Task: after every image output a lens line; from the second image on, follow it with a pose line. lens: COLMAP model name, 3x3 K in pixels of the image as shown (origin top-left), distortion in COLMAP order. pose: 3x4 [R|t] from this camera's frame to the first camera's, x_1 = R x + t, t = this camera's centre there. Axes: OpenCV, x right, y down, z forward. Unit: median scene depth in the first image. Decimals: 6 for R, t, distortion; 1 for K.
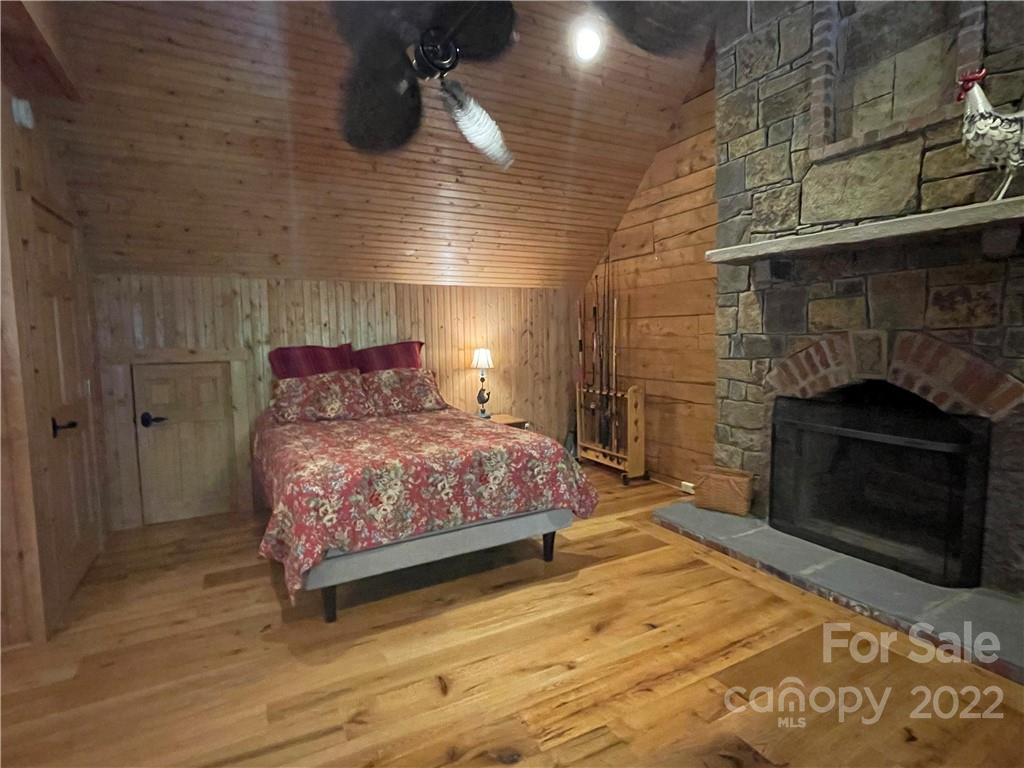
lens RADIAL K [[518.7, 0, 512.0], [0, 518.7, 384.0], [0, 0, 1]] dist [-0.002306, -0.000208]
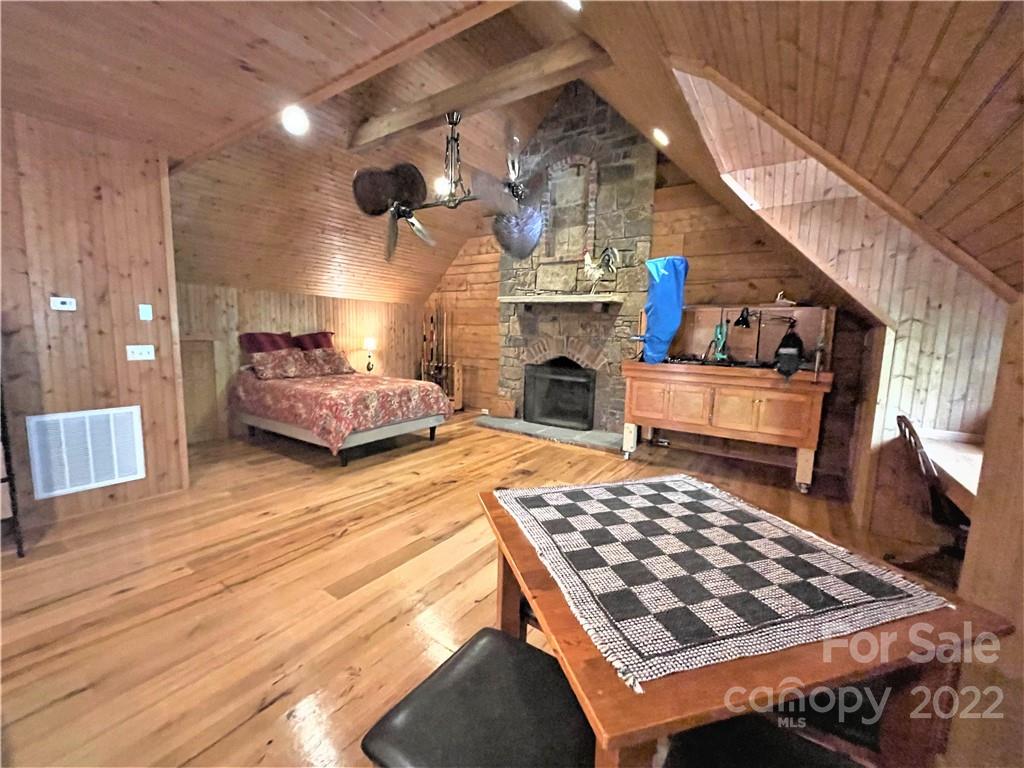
lens RADIAL K [[408.3, 0, 512.0], [0, 408.3, 384.0], [0, 0, 1]] dist [0.001095, 0.000079]
pose [[0.888958, -0.016793, 0.457681, -0.355662], [0.000583, 0.999368, 0.035537, 0.047253], [-0.457989, -0.031324, 0.888406, -0.546708]]
